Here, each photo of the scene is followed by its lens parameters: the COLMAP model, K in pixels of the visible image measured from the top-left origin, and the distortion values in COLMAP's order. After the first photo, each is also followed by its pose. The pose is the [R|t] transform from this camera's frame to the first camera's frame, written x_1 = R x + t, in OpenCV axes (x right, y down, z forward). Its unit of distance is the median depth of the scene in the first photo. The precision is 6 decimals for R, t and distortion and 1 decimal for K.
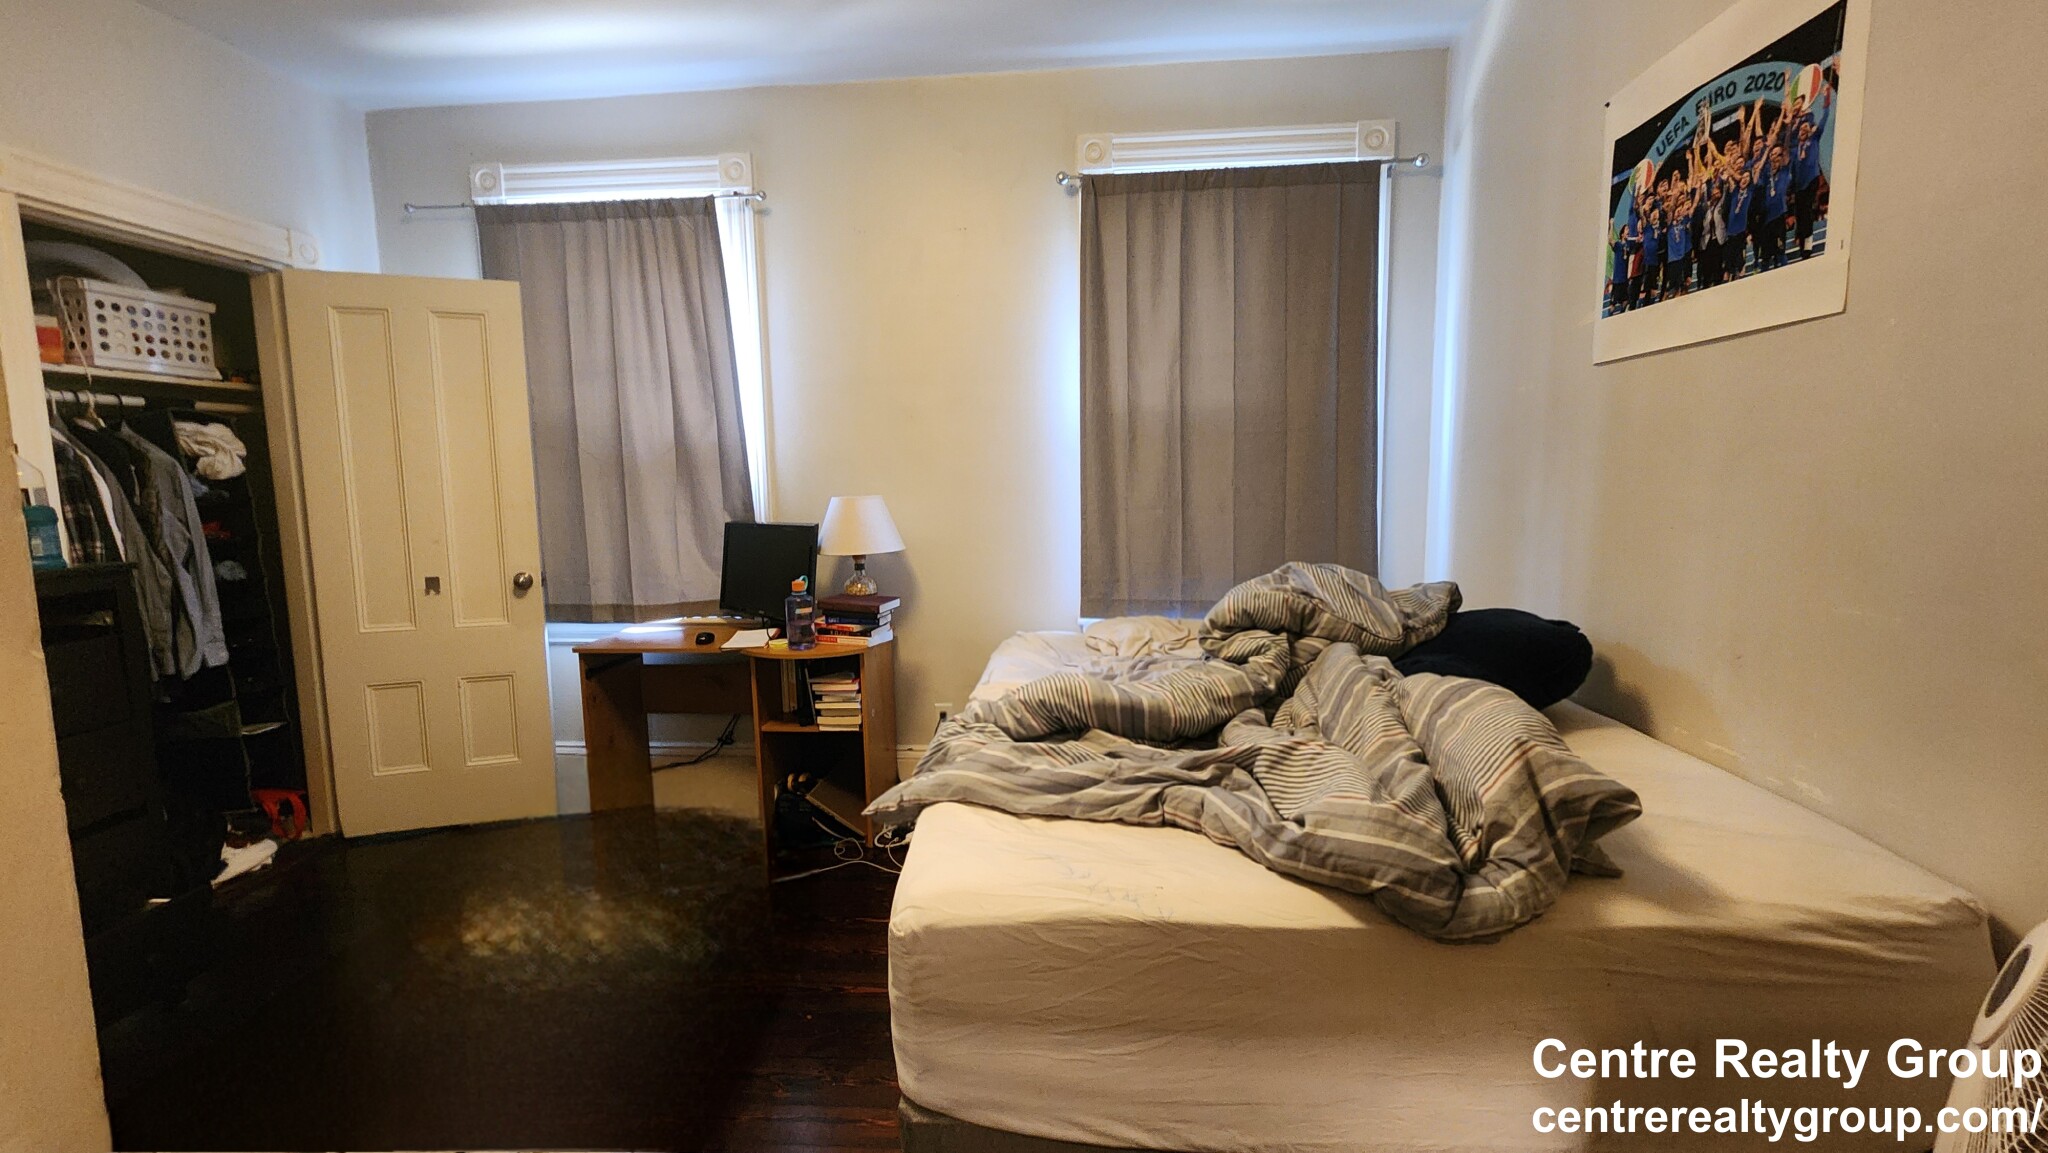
lens RADIAL K [[845.5, 0, 1025.3], [0, 845.5, 570.6], [0, 0, 1]] dist [0.000389, -0.000109]
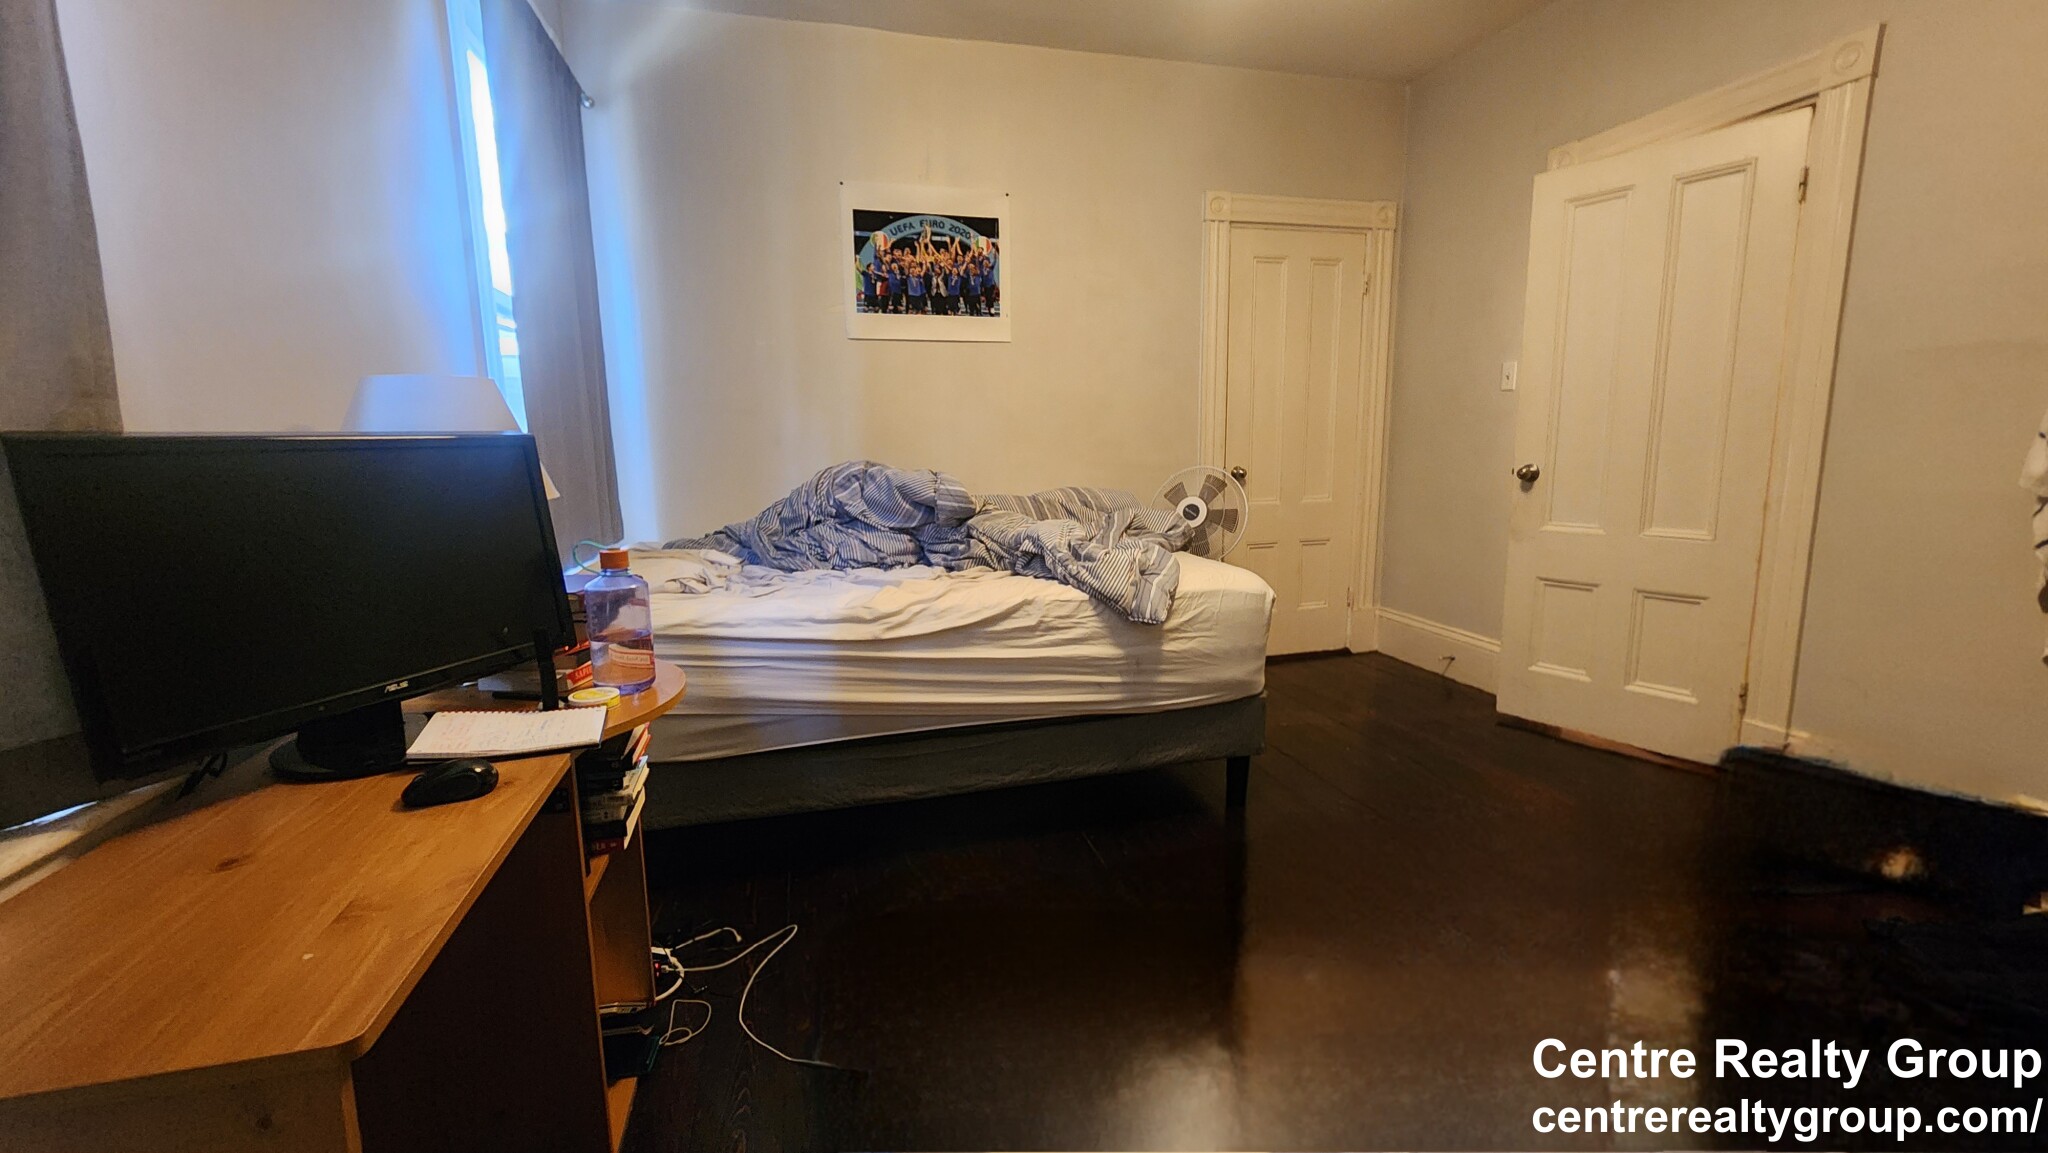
lens RADIAL K [[845.5, 0, 1025.4], [0, 845.5, 575.2], [0, 0, 1]] dist [0.000389, -0.000109]
pose [[-0.327271, -0.130538, 0.935871, -1.309298], [0.122785, 0.976140, 0.179092, -0.048850], [-0.936919, 0.173523, -0.303434, 1.520671]]
